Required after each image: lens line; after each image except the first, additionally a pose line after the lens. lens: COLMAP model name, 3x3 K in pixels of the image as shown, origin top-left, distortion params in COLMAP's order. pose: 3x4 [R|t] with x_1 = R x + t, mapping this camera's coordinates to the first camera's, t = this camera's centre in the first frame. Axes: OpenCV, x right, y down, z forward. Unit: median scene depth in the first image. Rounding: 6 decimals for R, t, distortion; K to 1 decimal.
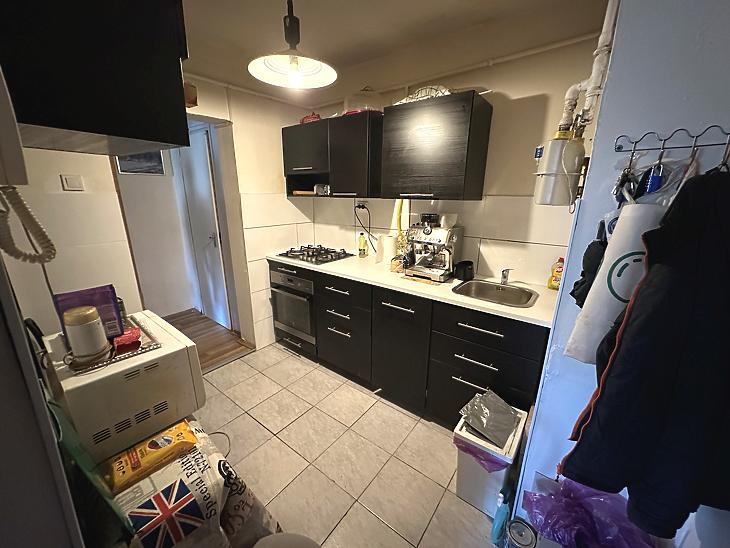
lens RADIAL K [[294.3, 0, 366.7], [0, 294.3, 275.0], [0, 0, 1]] dist [-0.000685, -0.000014]
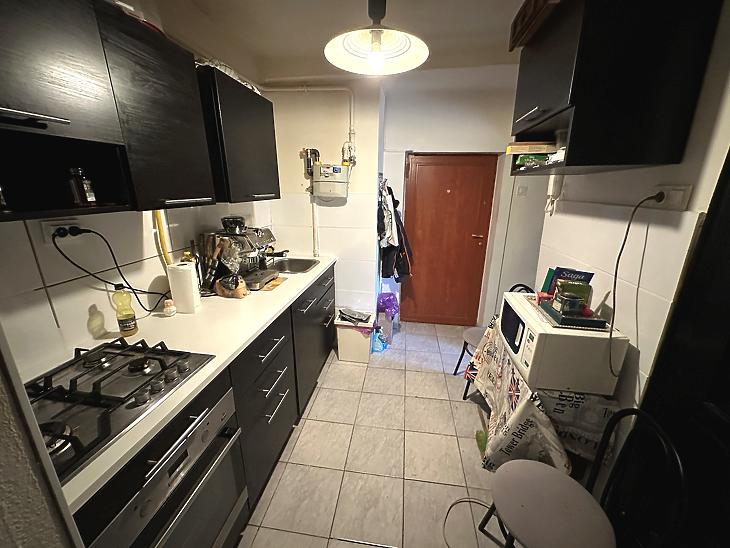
lens RADIAL K [[294.3, 0, 366.7], [0, 294.3, 275.0], [0, 0, 1]] dist [-0.000685, -0.000014]
pose [[-0.511264, -0.213718, 0.832427, -0.727285], [0.254387, 0.887551, 0.384111, -0.284350], [-0.820912, 0.408141, -0.399405, 1.030960]]
